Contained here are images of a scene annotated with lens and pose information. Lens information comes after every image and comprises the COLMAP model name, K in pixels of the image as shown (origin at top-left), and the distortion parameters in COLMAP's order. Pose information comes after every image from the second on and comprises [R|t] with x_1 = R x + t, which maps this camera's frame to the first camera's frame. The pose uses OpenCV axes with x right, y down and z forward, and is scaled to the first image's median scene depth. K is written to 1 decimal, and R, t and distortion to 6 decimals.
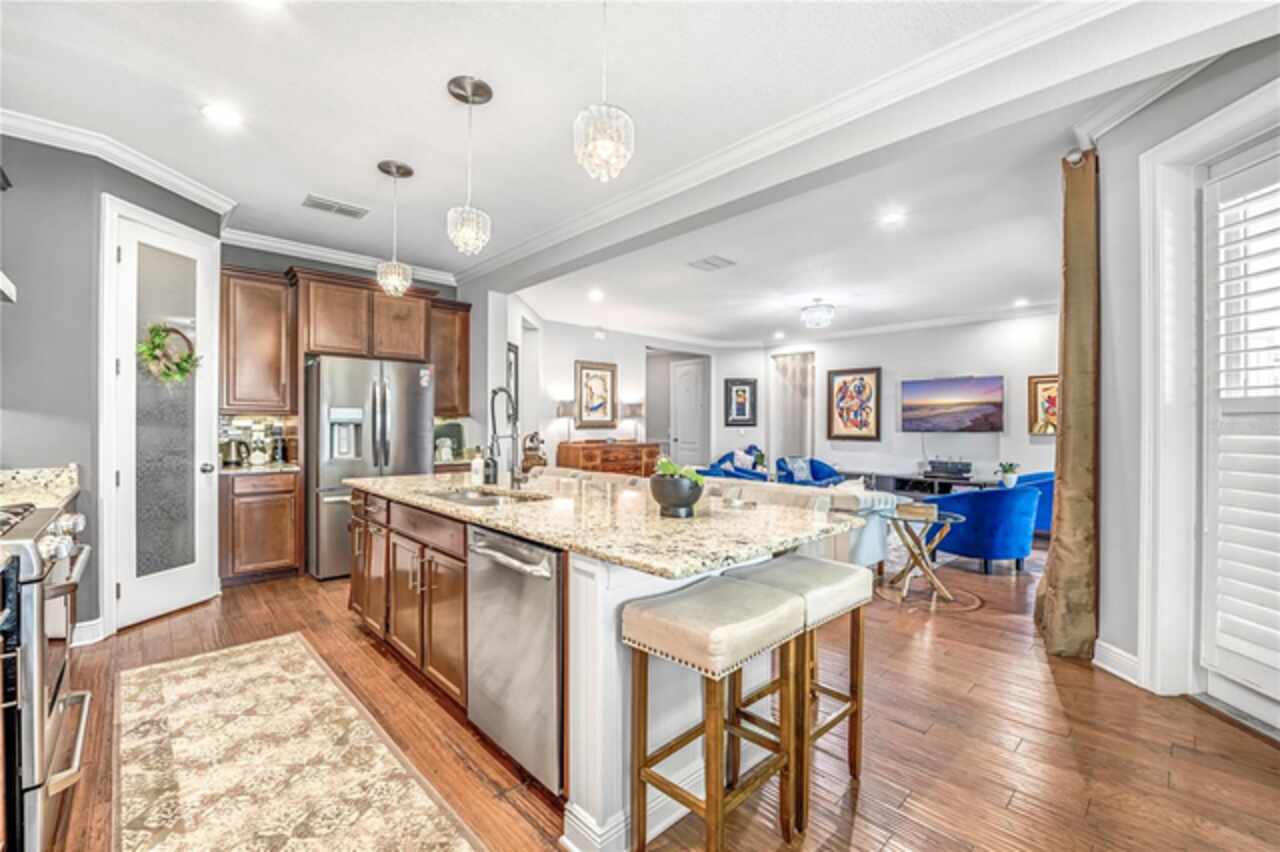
lens RADIAL K [[533.9, 0, 640.0], [0, 533.9, 426.0], [0, 0, 1]] dist [-0.001892, -0.000199]
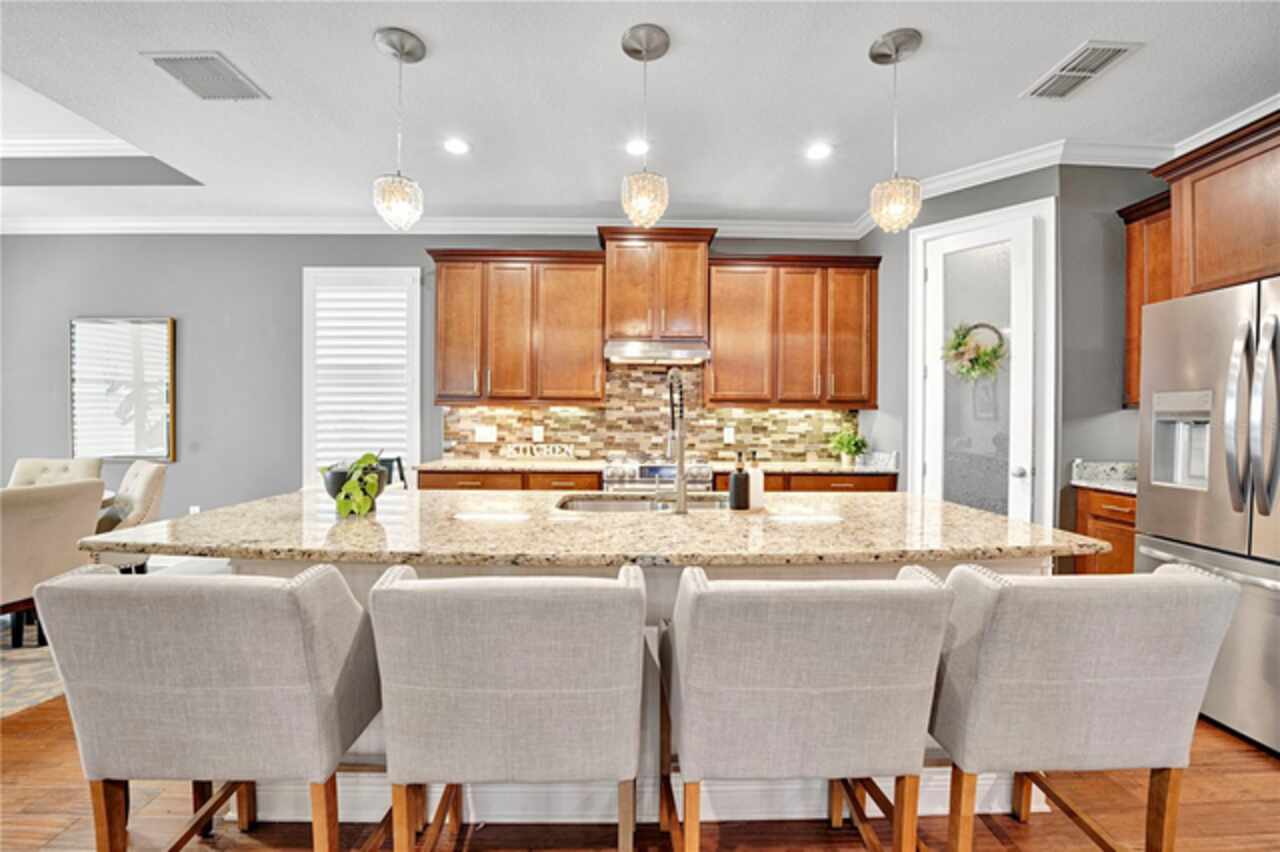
lens RADIAL K [[532.3, 0, 637.1], [0, 532.3, 427.8], [0, 0, 1]] dist [-0.001375, -0.005781]
pose [[-0.675508, 0.007219, -0.737317, 0.271701], [-0.006395, 0.999857, 0.015648, -0.003453], [0.737325, 0.015285, -0.675366, 1.203882]]
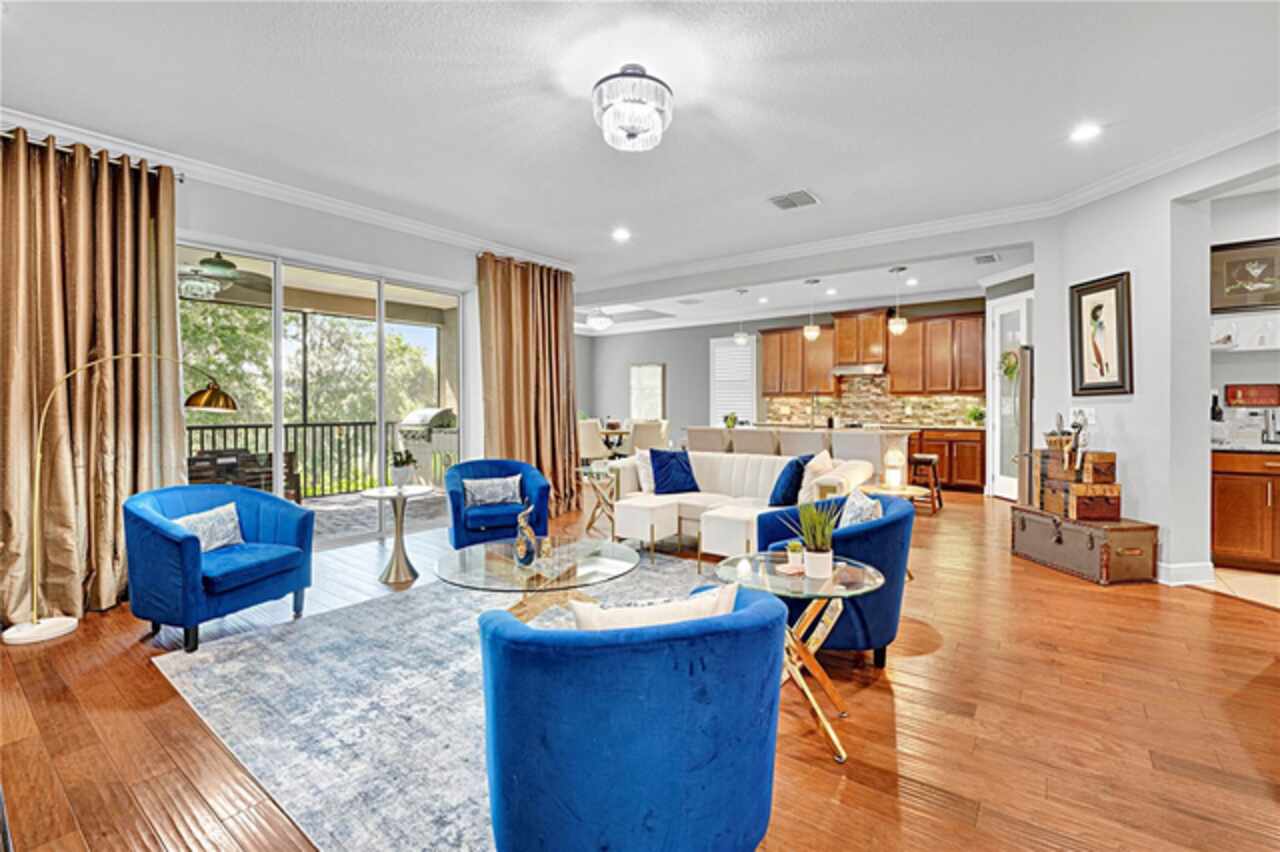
lens RADIAL K [[544.8, 0, 644.5], [0, 544.8, 406.9], [0, 0, 1]] dist [-0.023754, -0.000115]
pose [[-0.984033, 0.002968, -0.177963, 0.775713], [0.002520, 0.999993, 0.002746, 0.006186], [0.177970, 0.002254, -0.984033, 2.679607]]
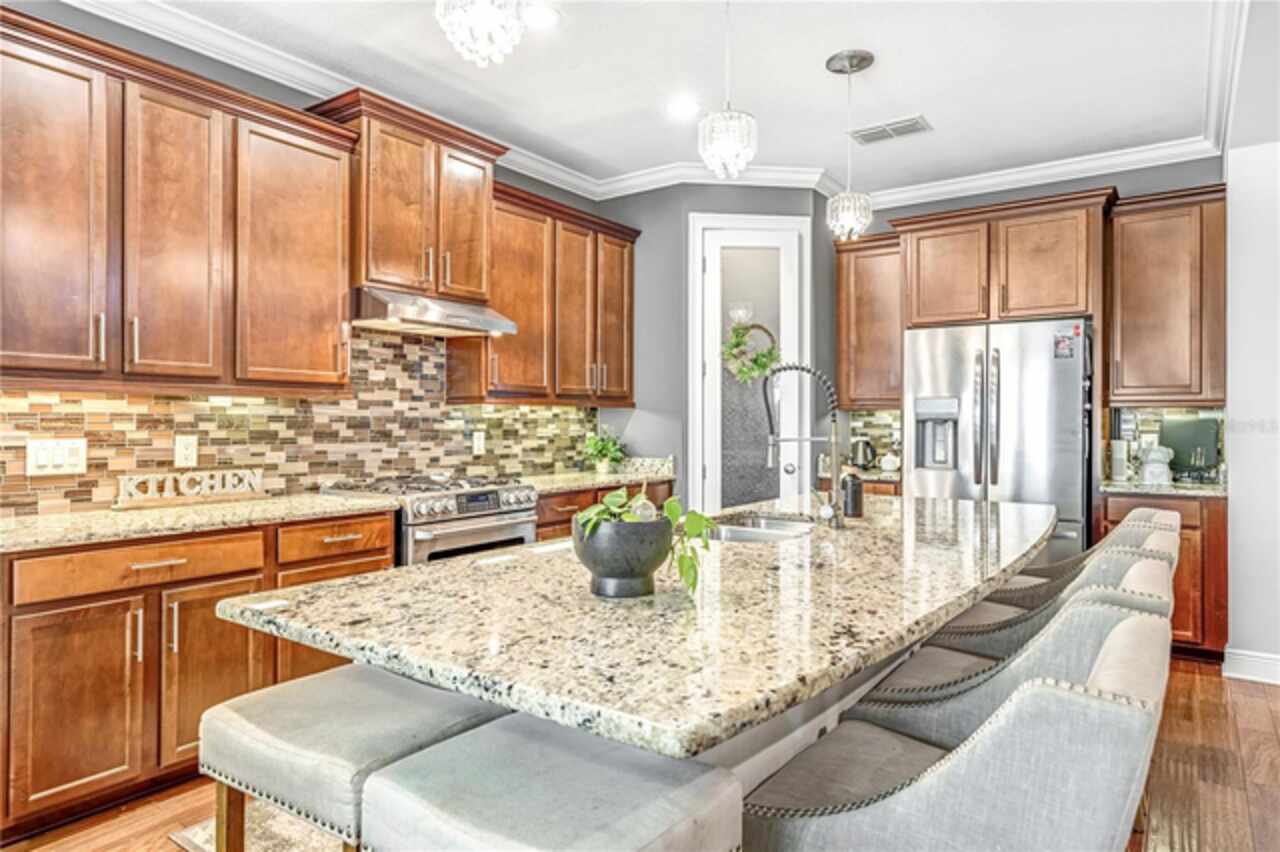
lens RADIAL K [[764.9, 0, 640.0], [0, 764.9, 426.0], [0, 0, 1]] dist [-0.019745, 0.000469]
pose [[0.187166, 0.007424, -0.982300, 0.475999], [-0.001400, 0.999972, 0.007290, -0.004786], [0.982327, 0.000011, 0.187171, 0.529634]]
